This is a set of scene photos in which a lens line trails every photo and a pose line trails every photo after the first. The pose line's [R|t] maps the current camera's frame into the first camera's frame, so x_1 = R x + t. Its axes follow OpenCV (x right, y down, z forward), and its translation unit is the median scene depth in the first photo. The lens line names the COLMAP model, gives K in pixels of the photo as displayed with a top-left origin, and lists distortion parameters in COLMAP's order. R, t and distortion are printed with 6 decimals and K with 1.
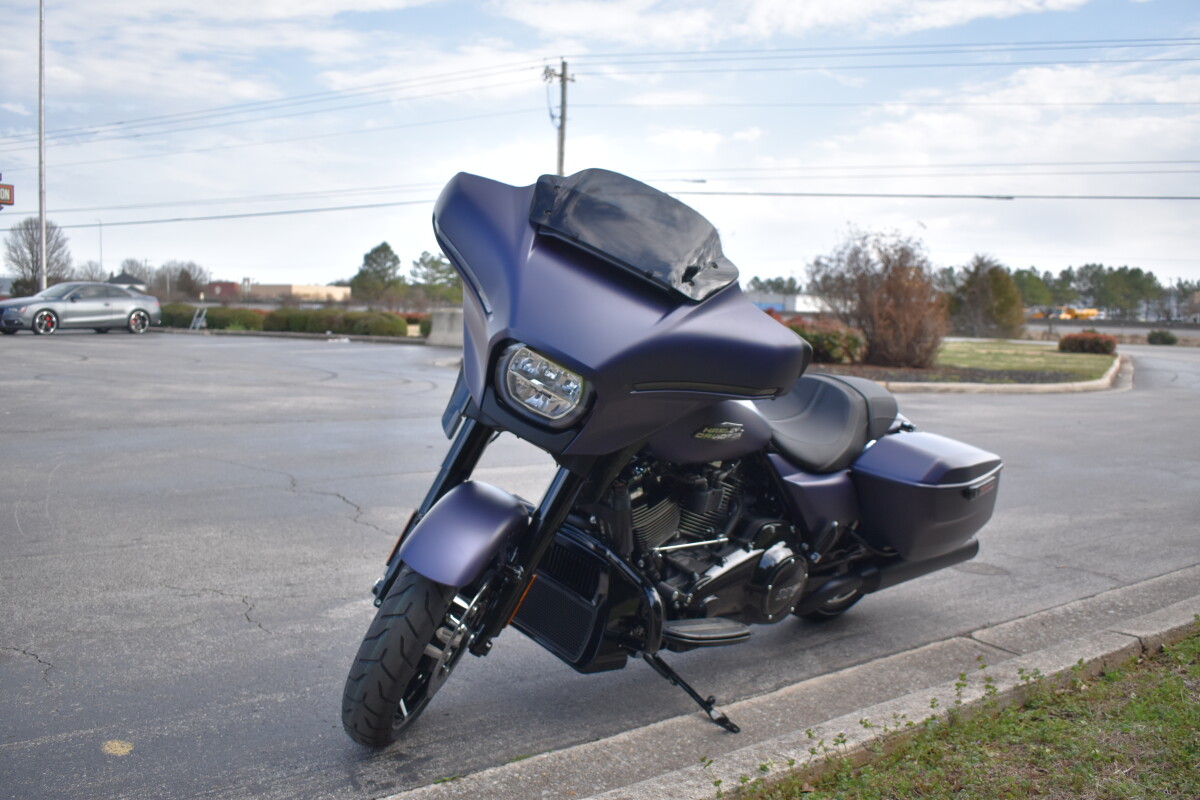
lens RADIAL K [[1083.0, 0, 606.9], [0, 1083.0, 417.4], [0, 0, 1]] dist [-0.085169, 0.007219]
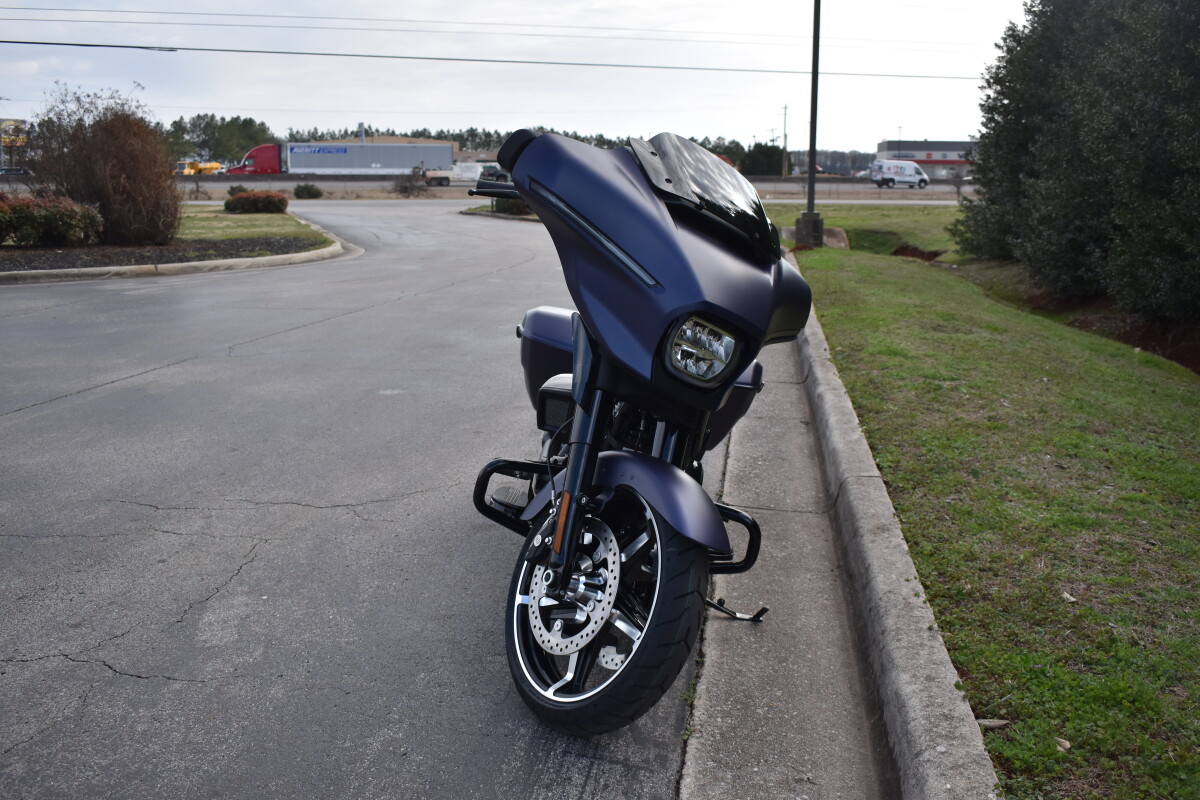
lens RADIAL K [[1143.7, 0, 603.9], [0, 1143.7, 402.7], [0, 0, 1]] dist [-0.069425, 0.000000]
pose [[0.725430, -0.153314, 0.671004, -0.573956], [0.079881, 0.987042, 0.139163, -0.092468], [-0.683645, -0.047352, 0.728277, 0.162374]]
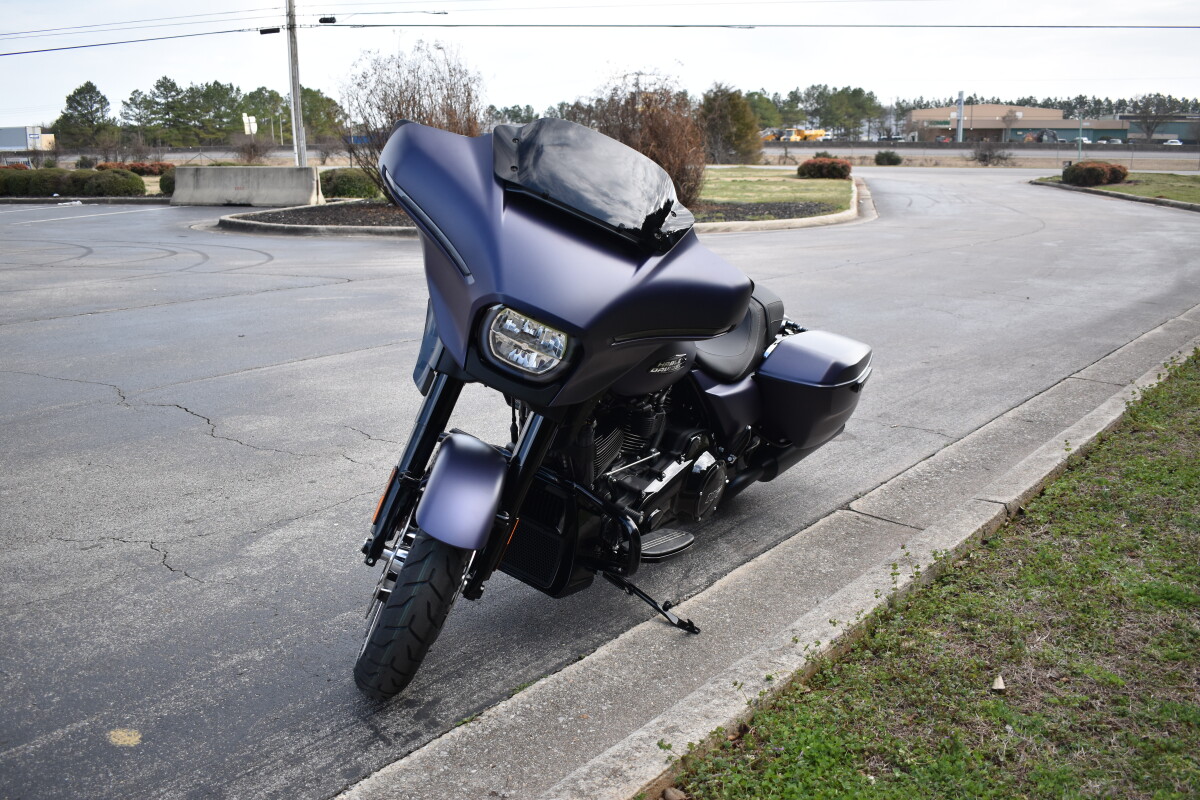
lens RADIAL K [[1083.0, 0, 608.6], [0, 1083.0, 413.0], [0, 0, 1]] dist [-0.085169, 0.007219]
pose [[0.971019, -0.085632, 0.223137, -0.141110], [0.051543, 0.986671, 0.154350, -0.076867], [-0.233380, -0.138375, 0.962490, -0.013790]]
